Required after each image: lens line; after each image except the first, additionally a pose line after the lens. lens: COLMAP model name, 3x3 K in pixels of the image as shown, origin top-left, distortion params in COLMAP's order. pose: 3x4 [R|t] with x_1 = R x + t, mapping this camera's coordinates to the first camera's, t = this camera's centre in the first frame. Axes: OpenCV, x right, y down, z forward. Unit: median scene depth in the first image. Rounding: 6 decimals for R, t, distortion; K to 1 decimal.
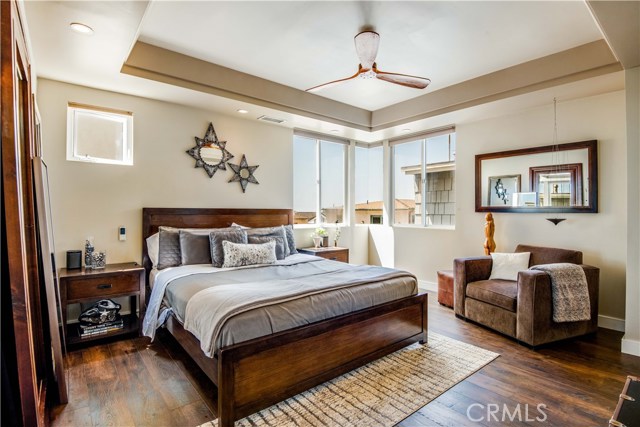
lens RADIAL K [[318.5, 0, 322.2], [0, 318.5, 211.8], [0, 0, 1]] dist [-0.009257, -0.000647]
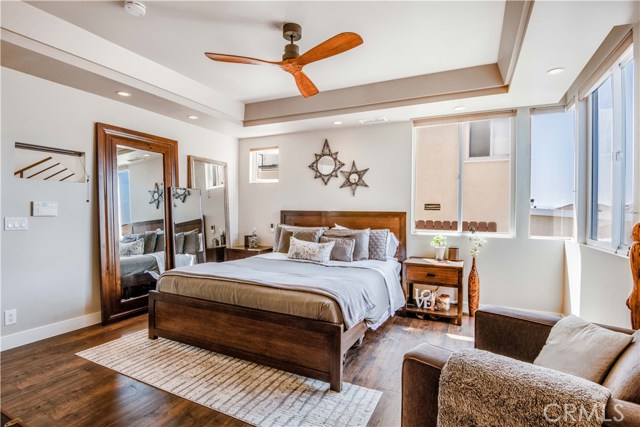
lens RADIAL K [[318.5, 0, 322.9], [0, 318.5, 217.1], [0, 0, 1]] dist [-0.009257, -0.000647]
pose [[0.416337, 0.019534, -0.909001, 0.734953], [-0.009790, 0.999808, 0.017001, -0.007692], [0.909158, 0.001821, 0.416448, 0.492492]]
